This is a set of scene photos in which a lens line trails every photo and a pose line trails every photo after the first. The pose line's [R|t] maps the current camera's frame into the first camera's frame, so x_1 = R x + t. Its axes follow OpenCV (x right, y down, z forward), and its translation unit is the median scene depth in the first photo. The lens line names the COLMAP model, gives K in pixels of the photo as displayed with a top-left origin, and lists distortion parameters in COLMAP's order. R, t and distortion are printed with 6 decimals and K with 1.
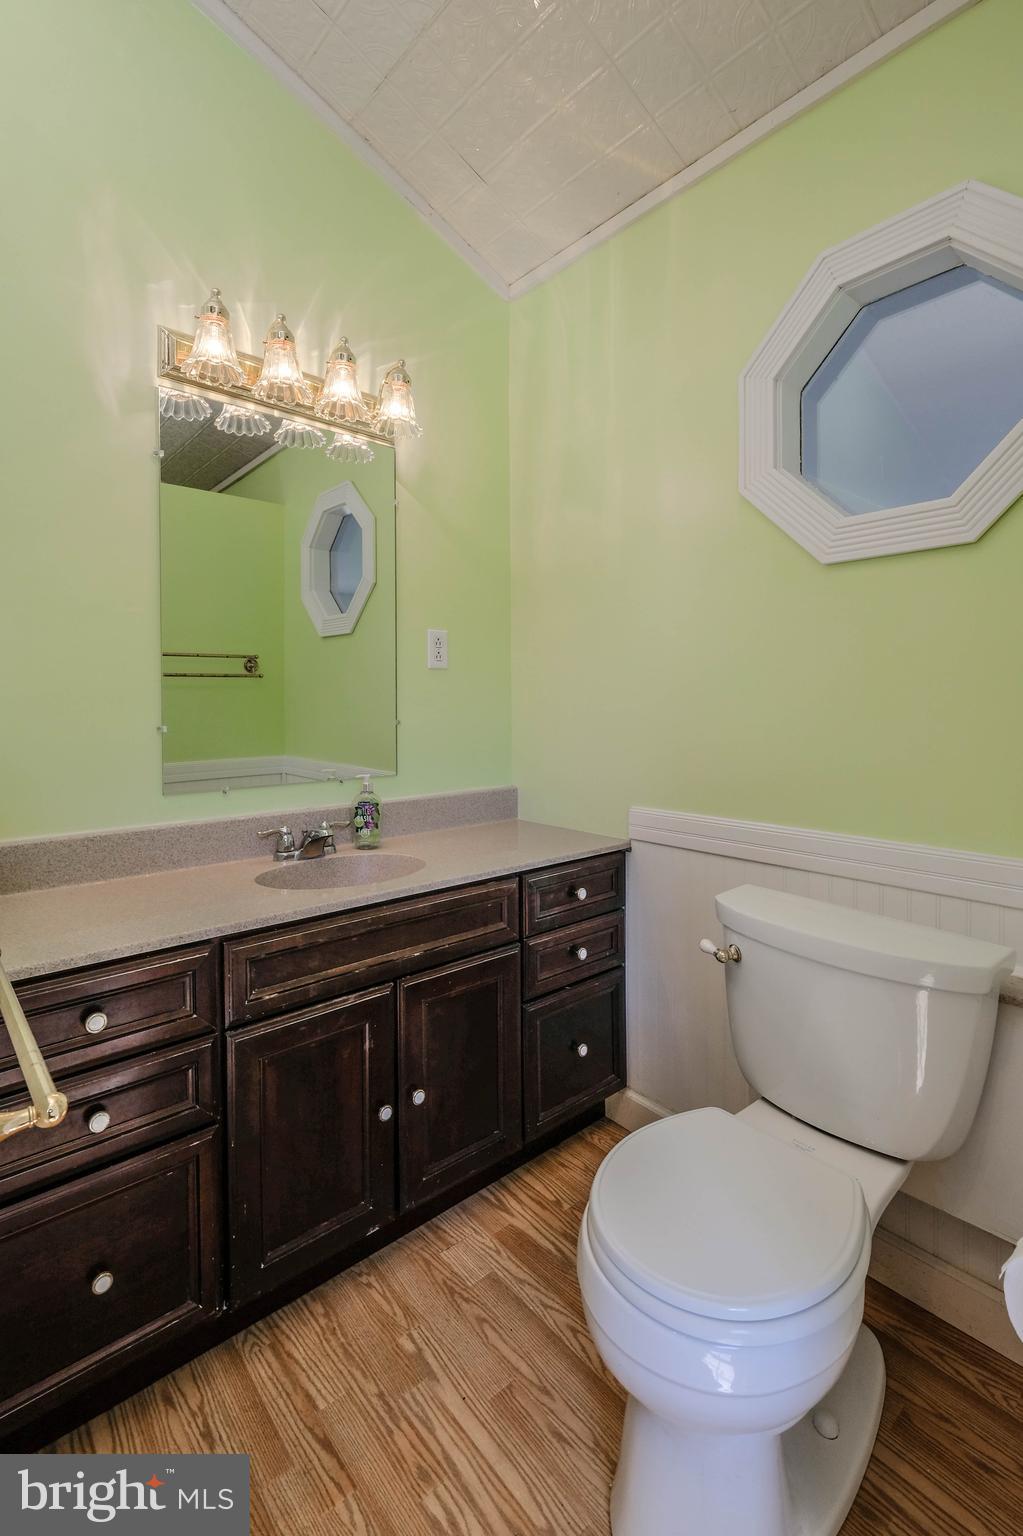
lens RADIAL K [[670.2, 0, 520.0], [0, 670.2, 709.6], [0, 0, 1]] dist [-0.012063, 0.003682]
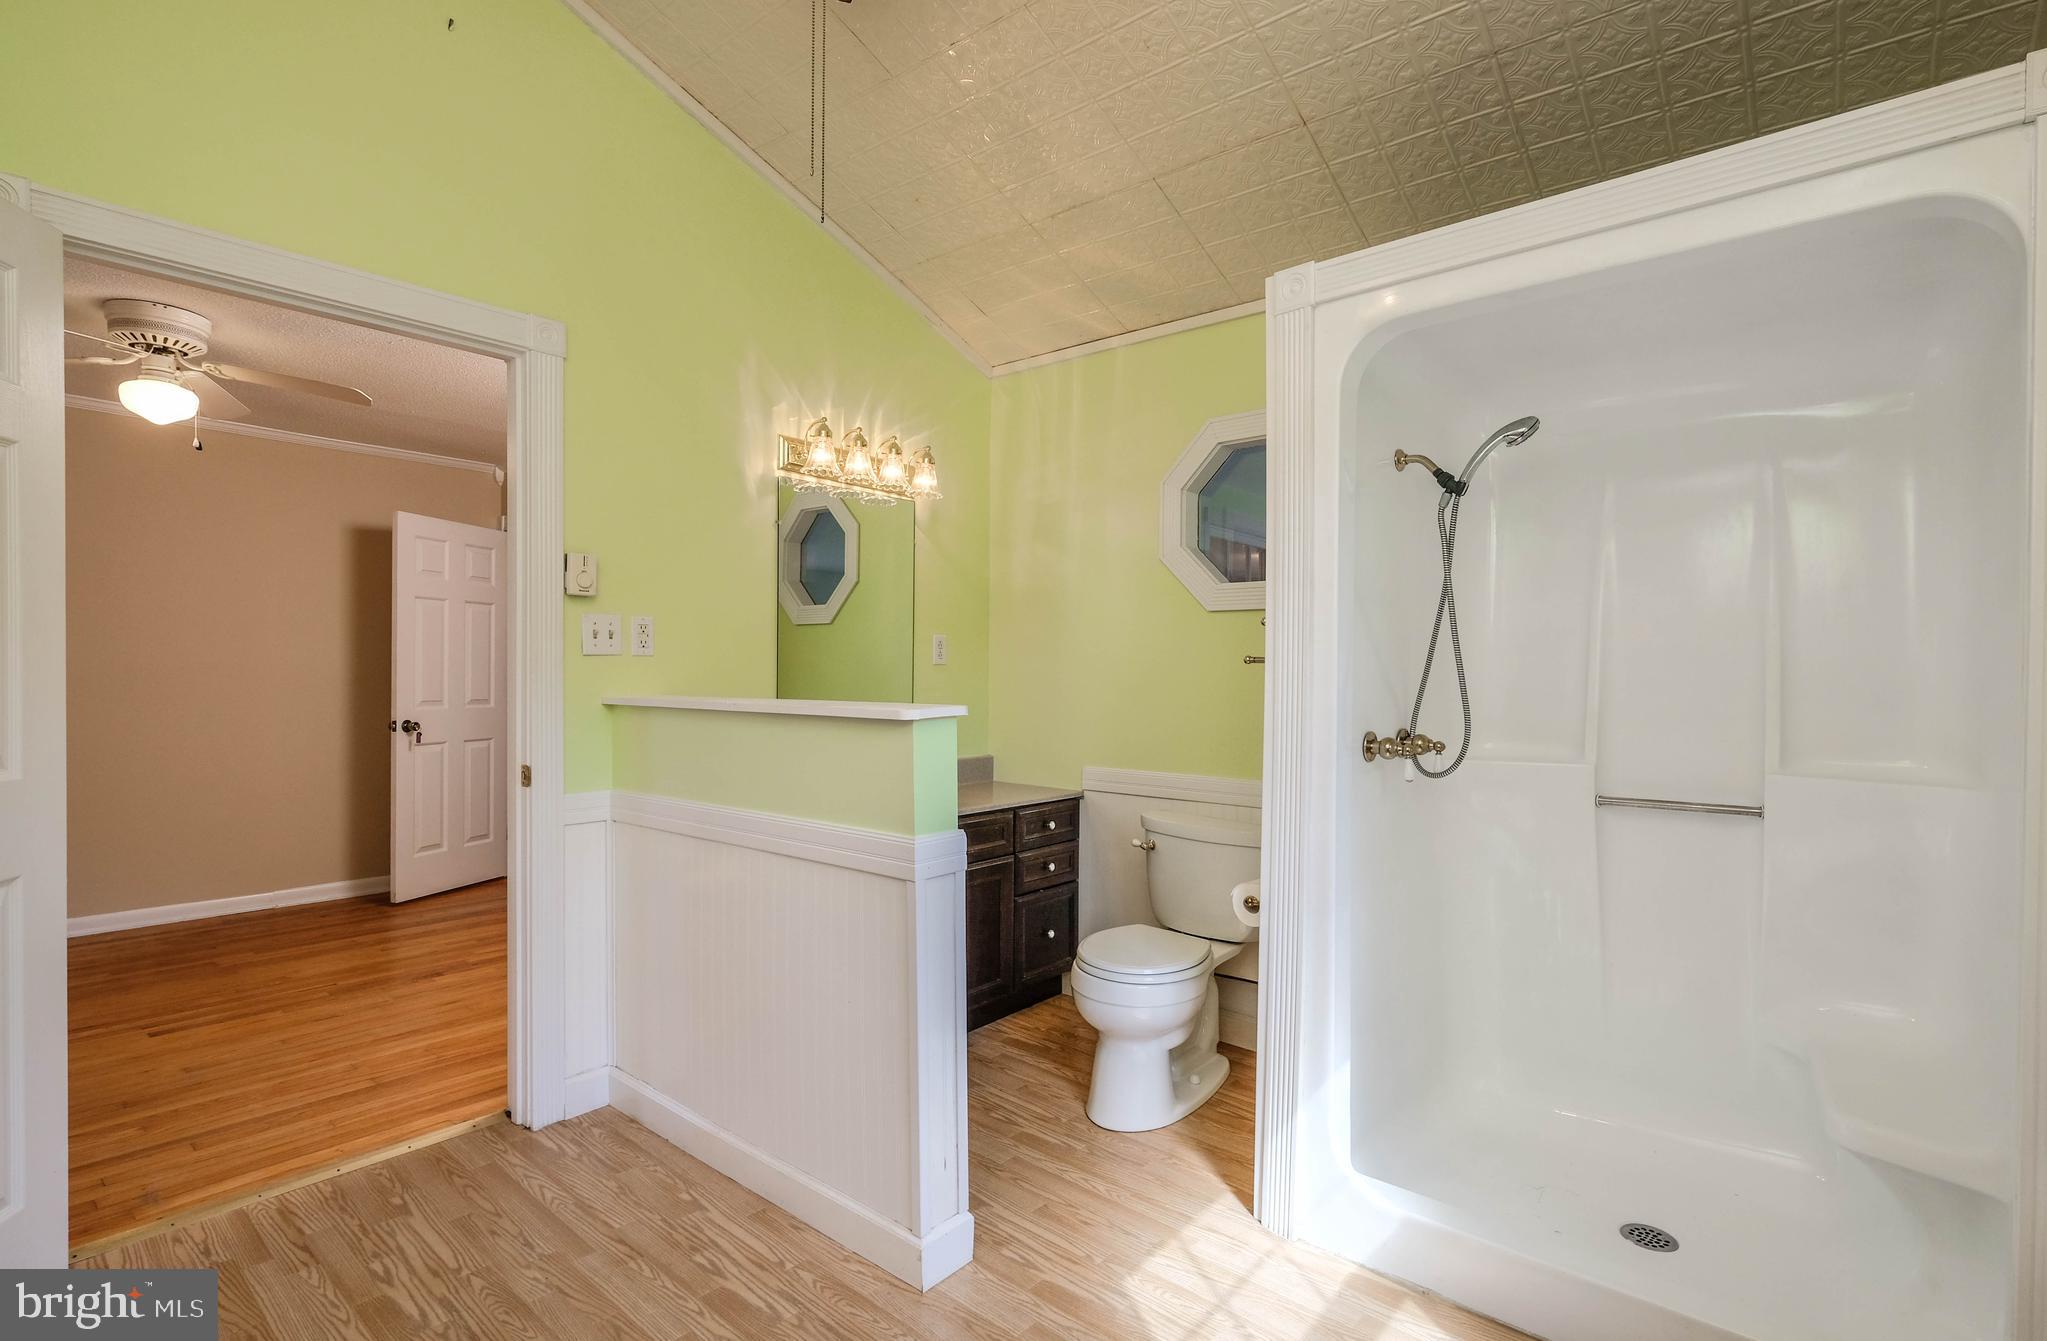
lens RADIAL K [[947.4, 0, 1023.6], [0, 947.4, 672.9], [0, 0, 1]] dist [-0.000901, -0.000568]
pose [[0.987680, 0.011891, 0.156036, -0.291647], [-0.011282, 0.999925, -0.004784, -0.043790], [-0.156082, 0.002964, 0.987740, -1.014513]]
